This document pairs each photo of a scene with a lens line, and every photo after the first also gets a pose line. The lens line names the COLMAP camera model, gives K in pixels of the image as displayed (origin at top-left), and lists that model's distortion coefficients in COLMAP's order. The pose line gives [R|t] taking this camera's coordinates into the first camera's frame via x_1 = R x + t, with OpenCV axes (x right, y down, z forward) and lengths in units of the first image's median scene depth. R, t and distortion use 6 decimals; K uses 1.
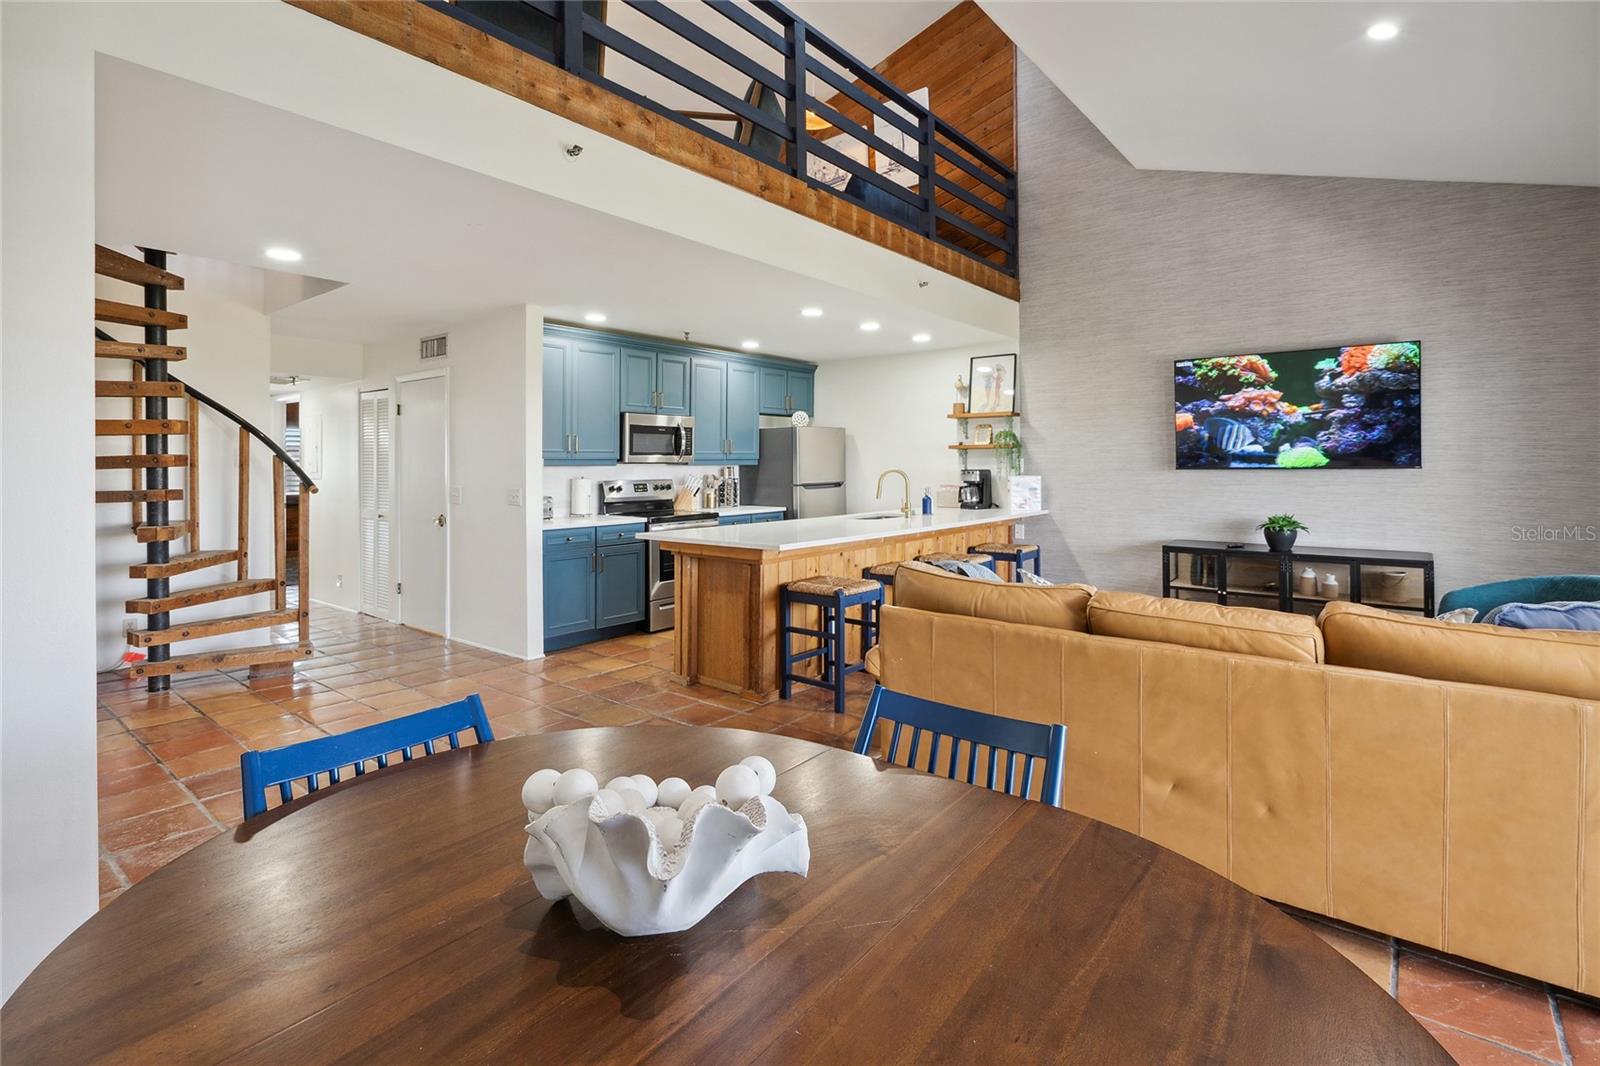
lens RADIAL K [[769.0, 0, 838.7], [0, 769.0, 464.1], [0, 0, 1]] dist [-0.000818, -0.000060]
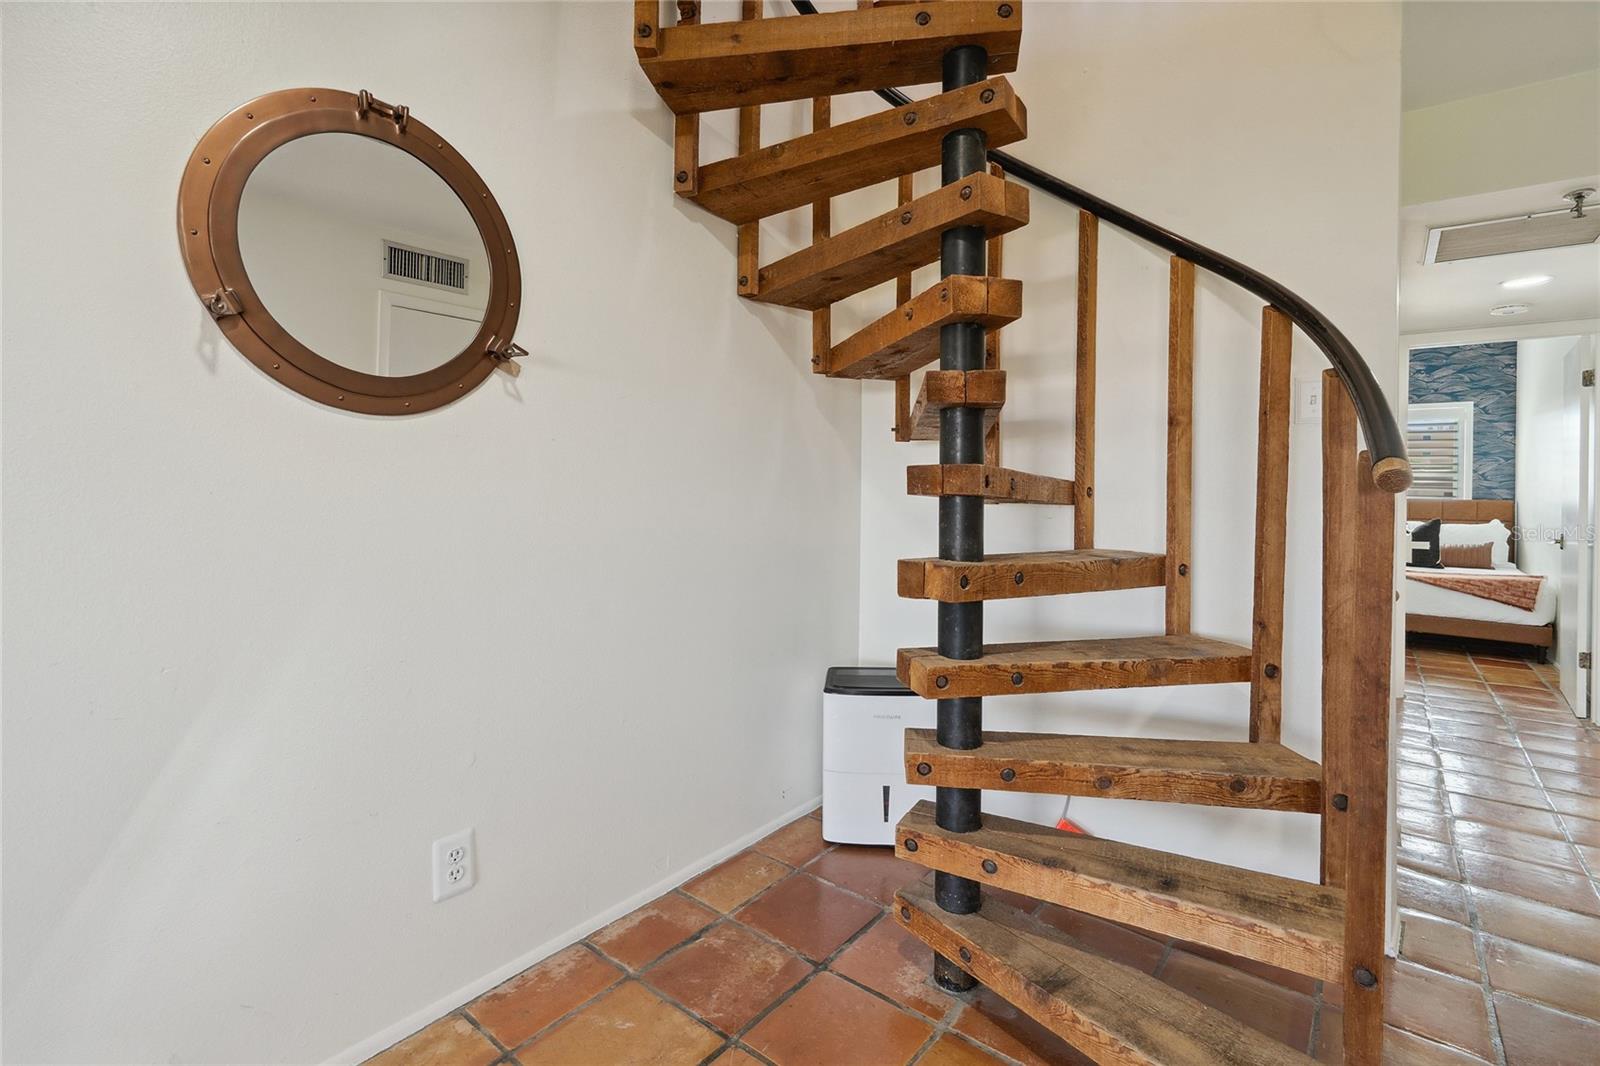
lens RADIAL K [[750.6, 0, 792.3], [0, 750.6, 492.5], [0, 0, 1]] dist [-0.000799, -0.000359]
pose [[-0.037595, 0.003857, -0.999286, -0.324290], [-0.013850, 0.999894, 0.004381, 0.030952], [0.999197, 0.014005, -0.037538, 0.588700]]
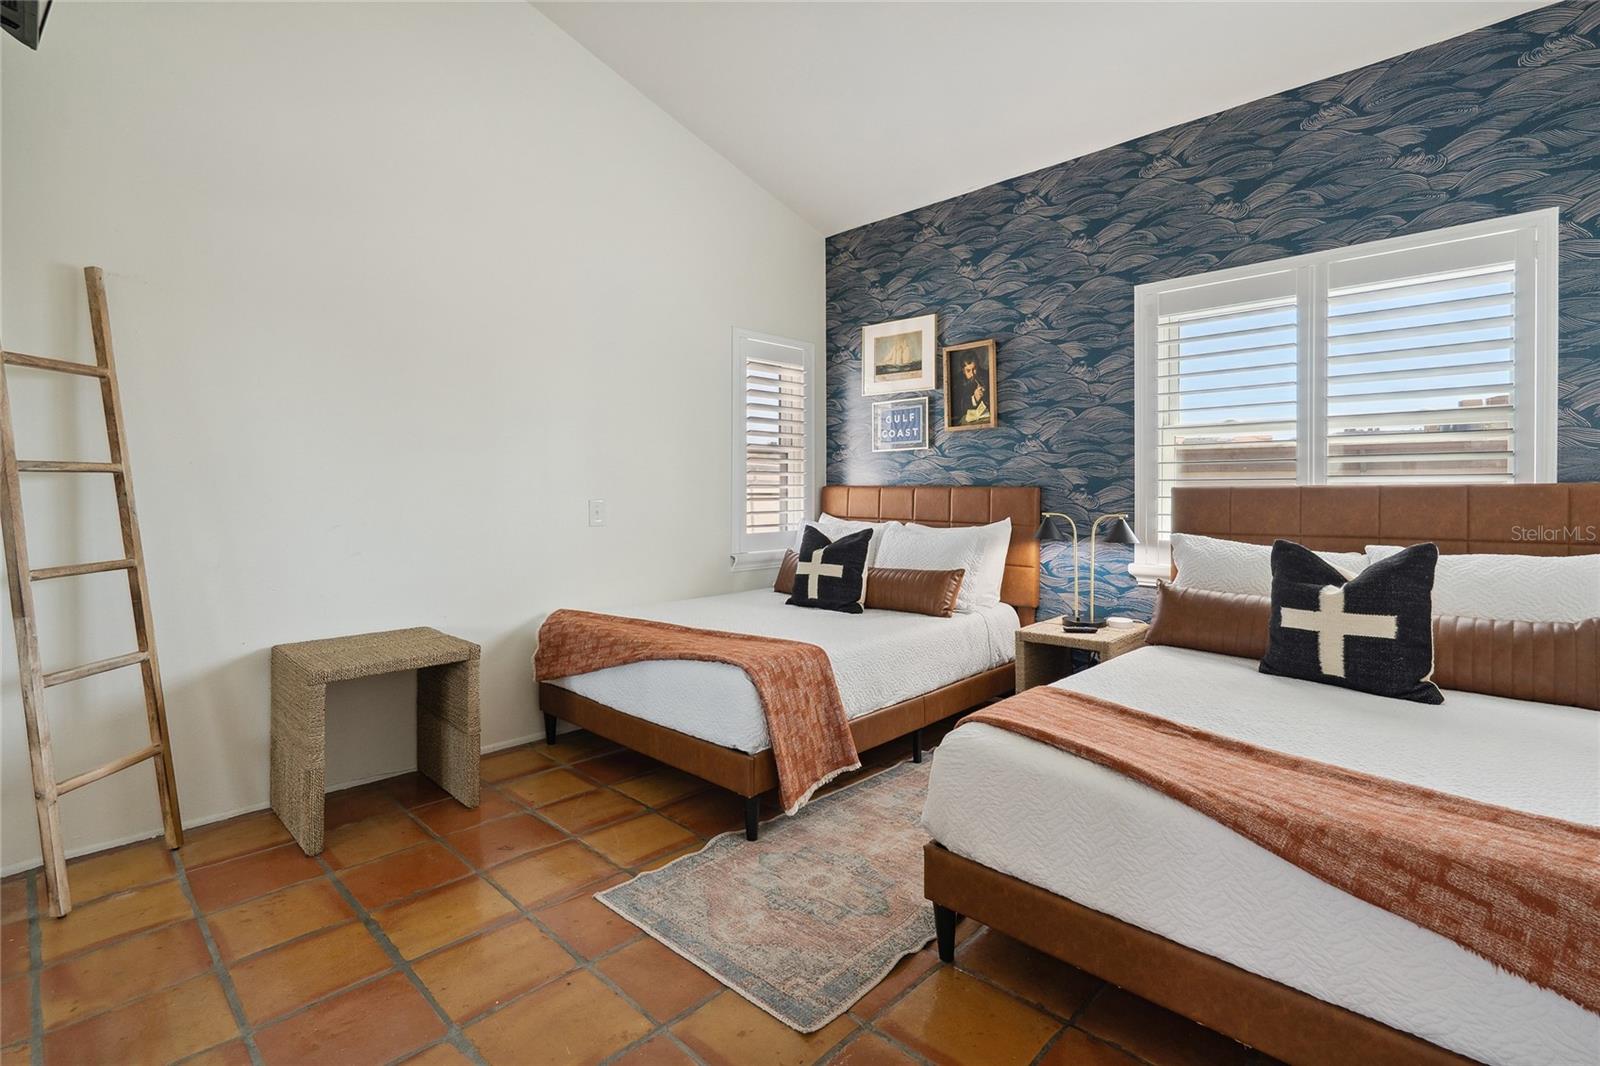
lens RADIAL K [[759.9, 0, 799.3], [0, 759.9, 487.4], [0, 0, 1]] dist [-0.000215, 0.000272]
pose [[-0.139157, 0.006296, -0.990250, -0.956744], [-0.000152, 0.999980, 0.006379, 0.032391], [0.990270, 0.001038, -0.139153, 1.157368]]
